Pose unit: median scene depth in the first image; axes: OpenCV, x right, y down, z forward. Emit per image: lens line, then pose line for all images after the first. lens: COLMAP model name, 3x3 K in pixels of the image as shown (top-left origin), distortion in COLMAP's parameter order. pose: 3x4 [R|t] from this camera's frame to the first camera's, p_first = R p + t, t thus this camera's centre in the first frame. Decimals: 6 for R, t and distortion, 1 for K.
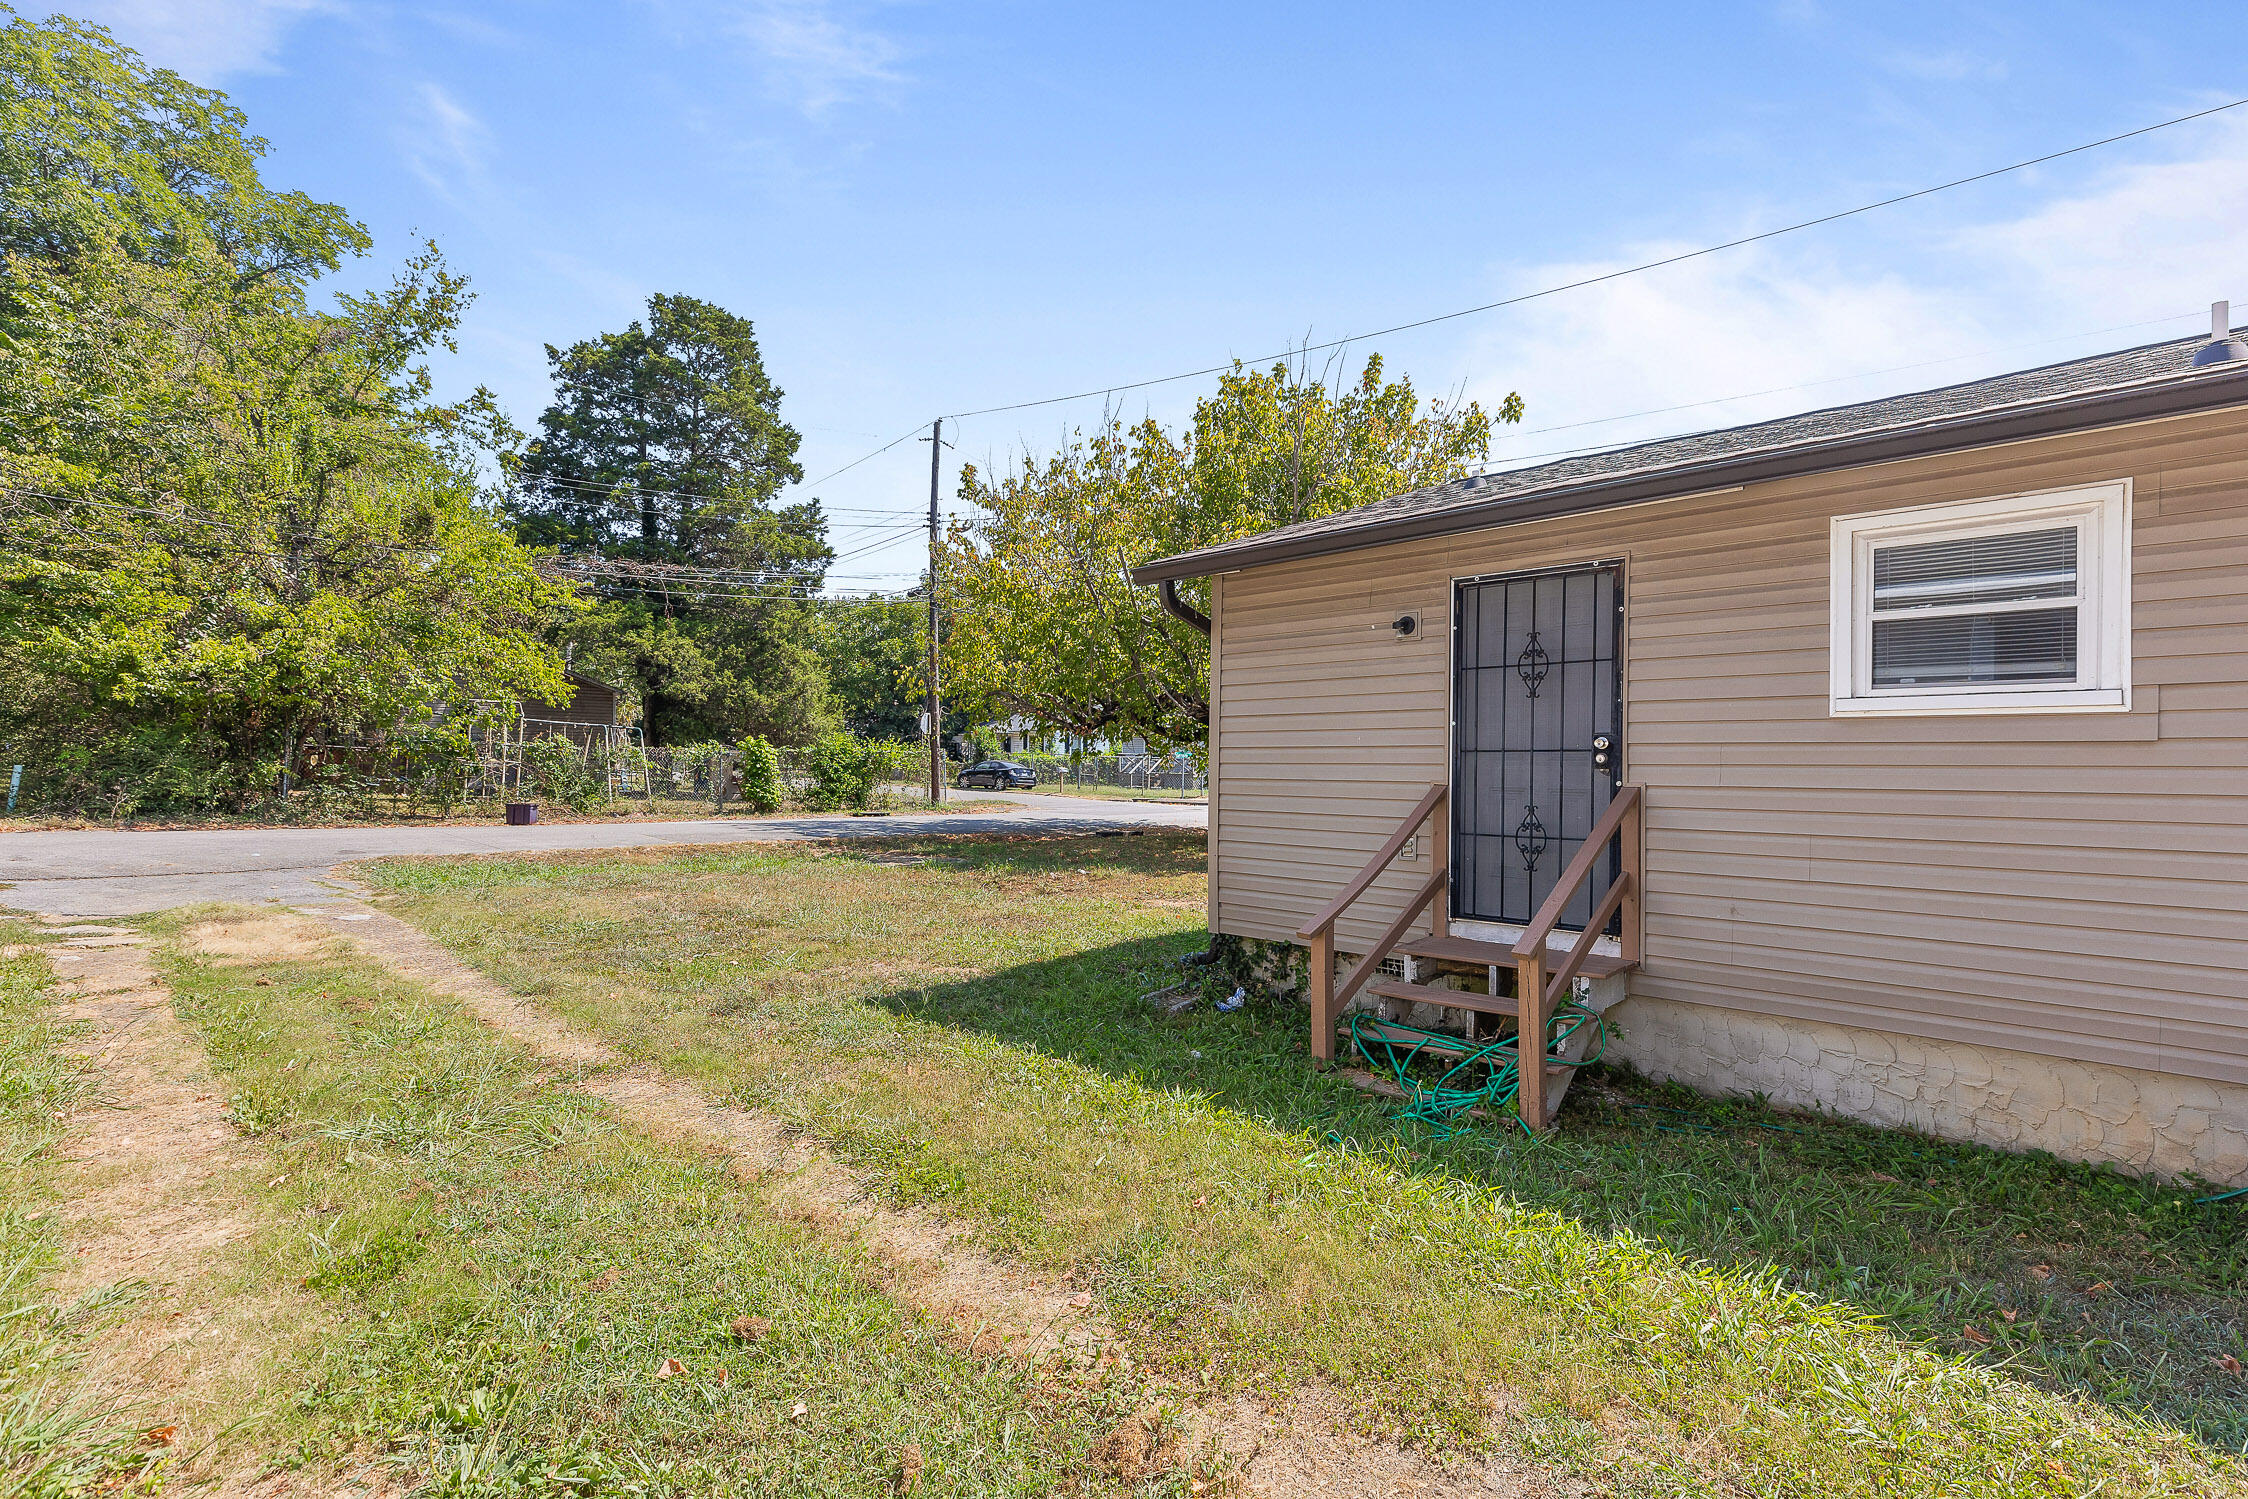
lens RADIAL K [[1038.7, 0, 1126.7], [0, 1038.7, 759.2], [0, 0, 1]] dist [0.004807, 0.000029]
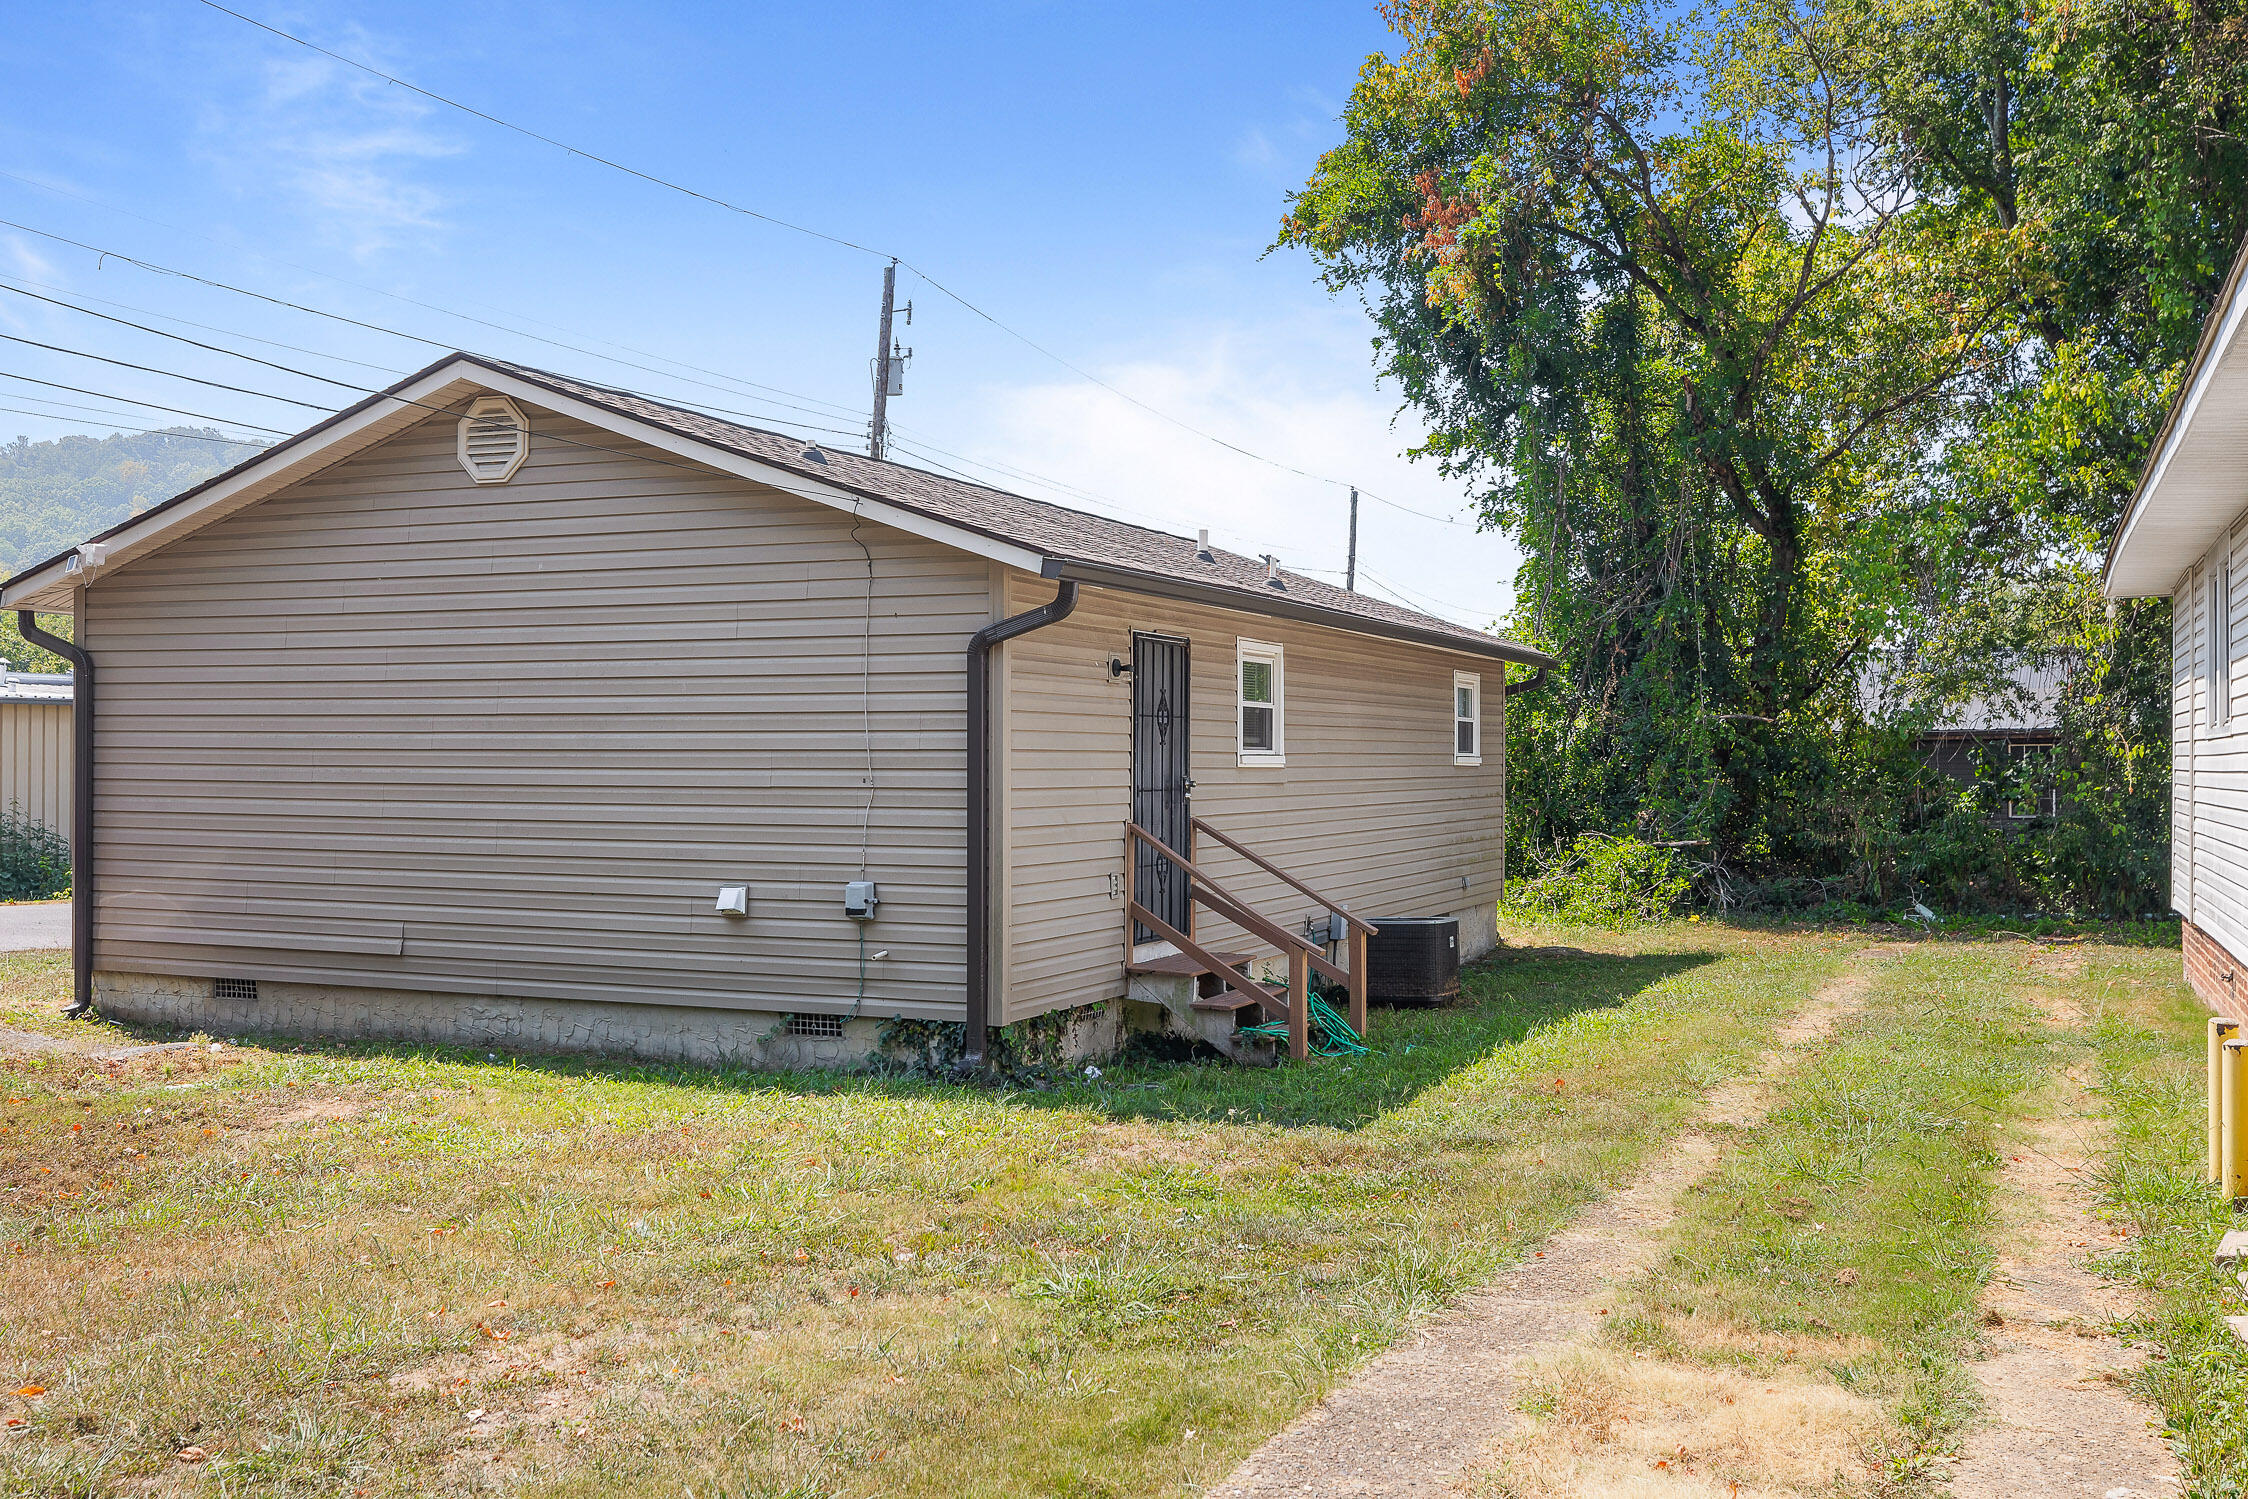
lens RADIAL K [[2199.7, 0, 1127.9], [0, 2199.7, 751.2], [0, 0, 1]] dist [-0.000978, 0.000000]
pose [[-0.352511, -0.010159, 0.935752, -0.653346], [-0.019224, 0.999809, 0.003612, -0.020306], [-0.935610, -0.016715, -0.352639, 0.652377]]
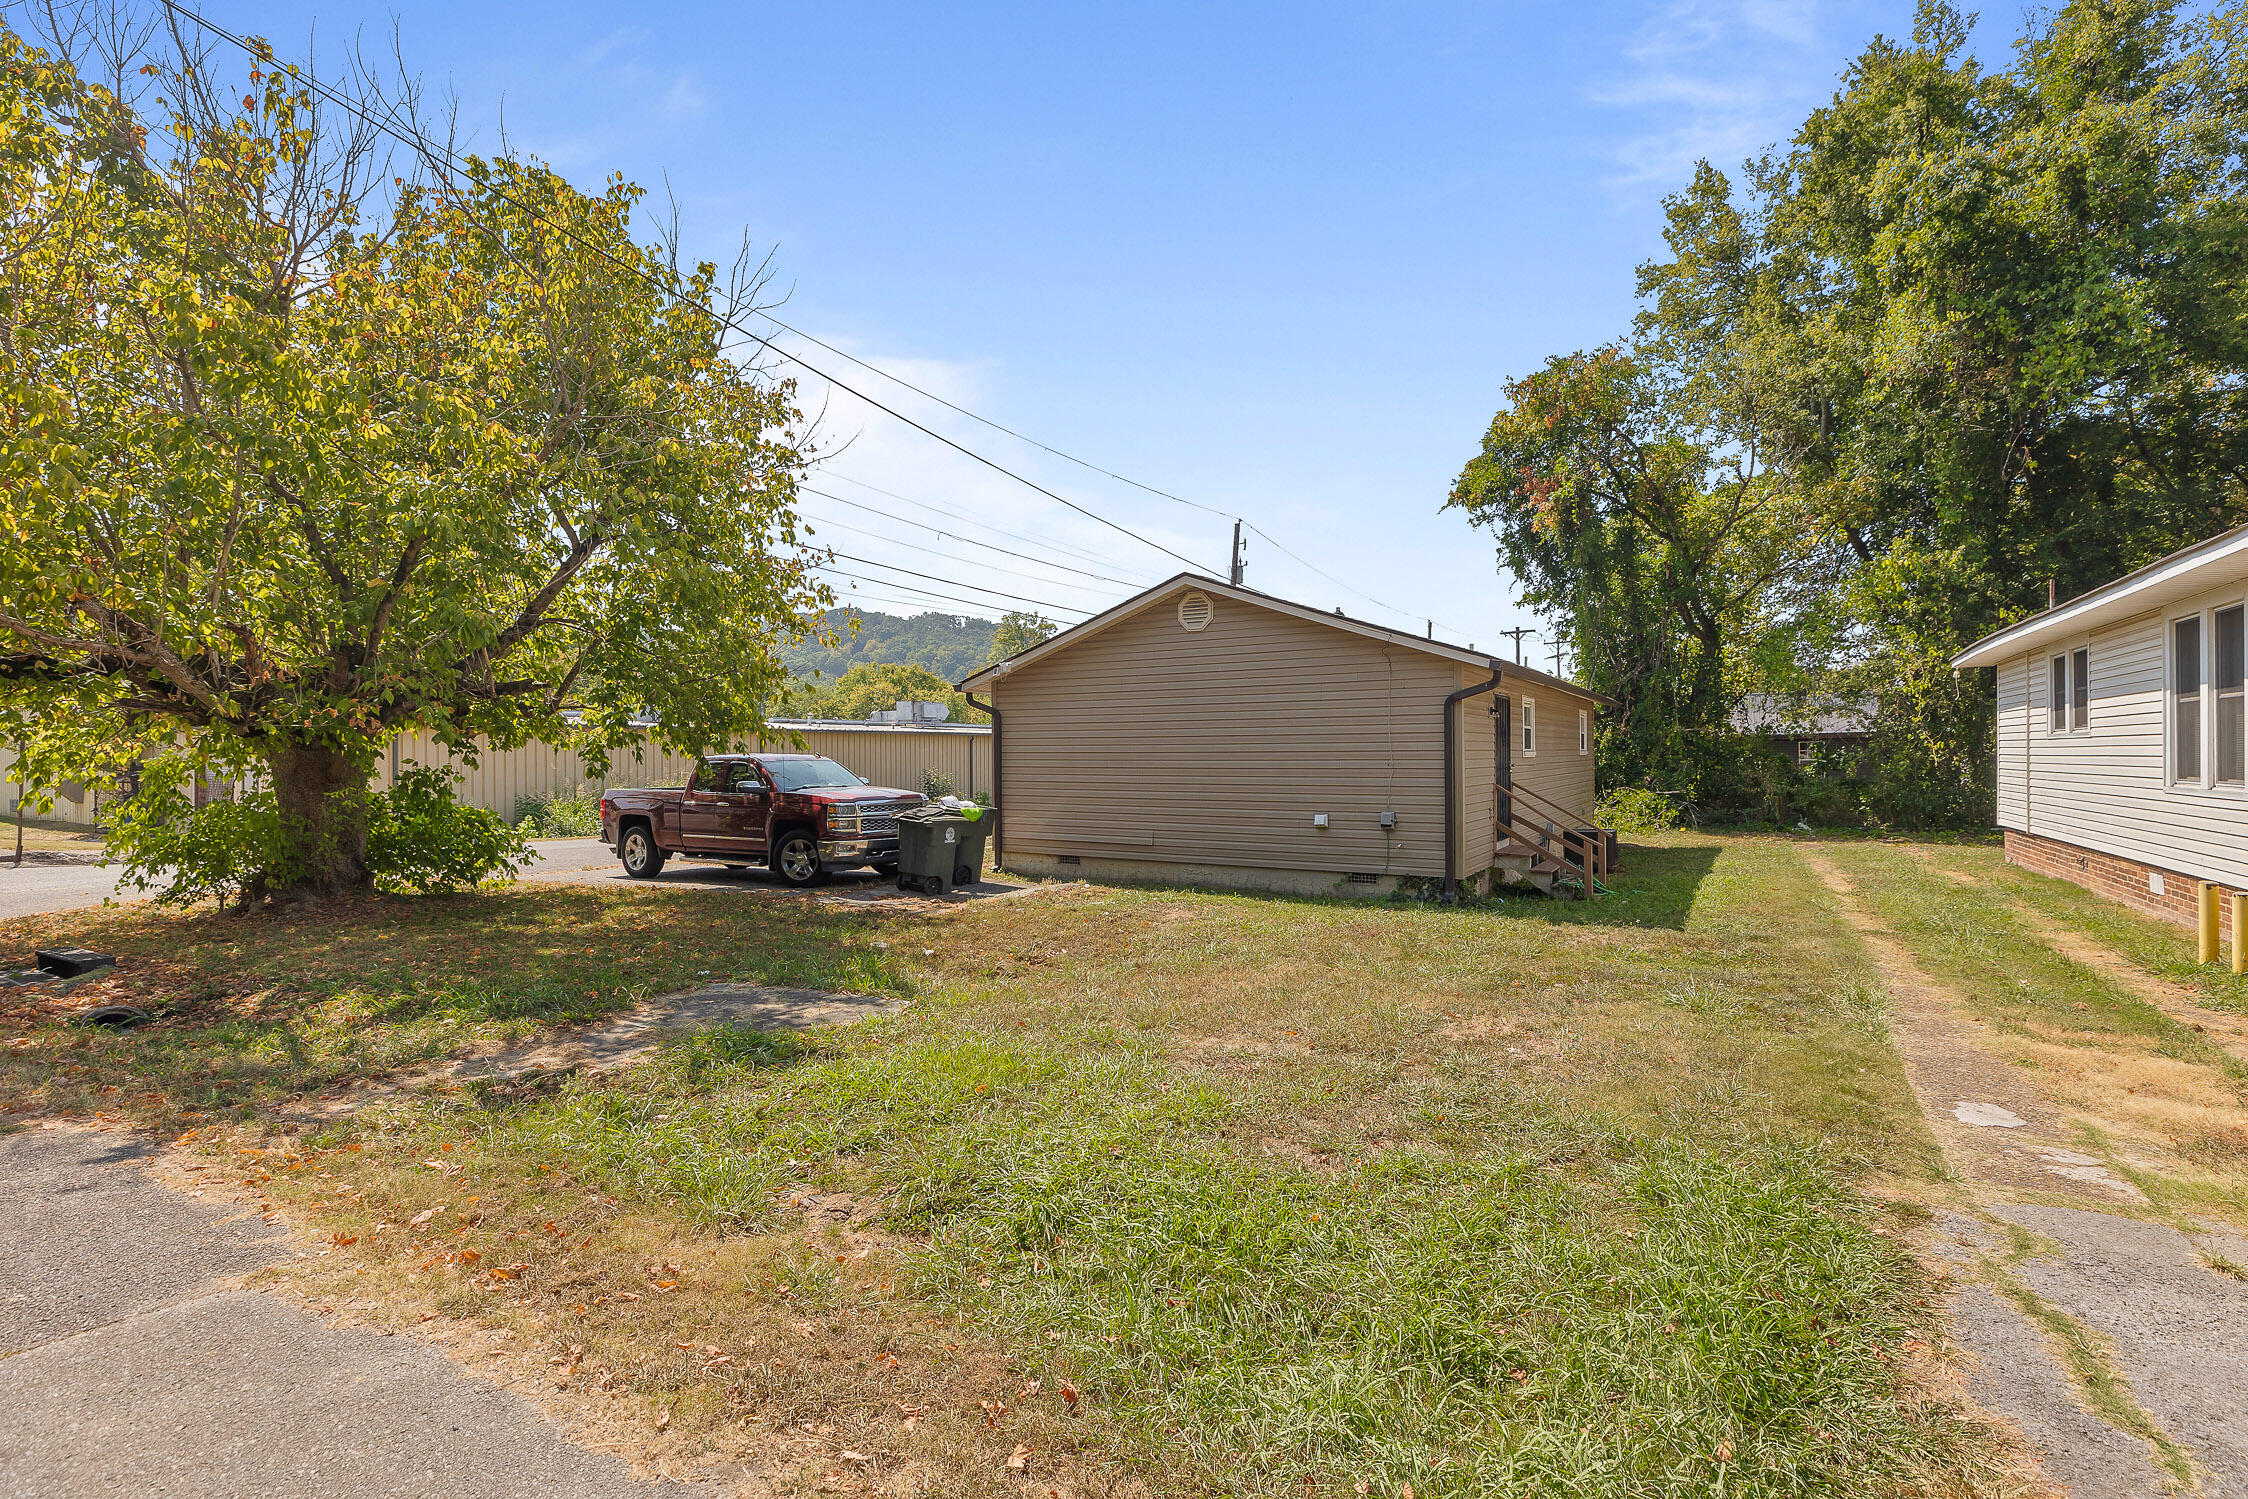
lens RADIAL K [[1038.7, 0, 1124.1], [0, 1038.7, 757.2], [0, 0, 1]] dist [0.004807, 0.000029]
pose [[-0.215840, -0.015009, 0.976313, -0.624331], [-0.009610, 0.999866, 0.013247, -0.019846], [-0.976382, -0.006523, -0.215955, 0.824622]]
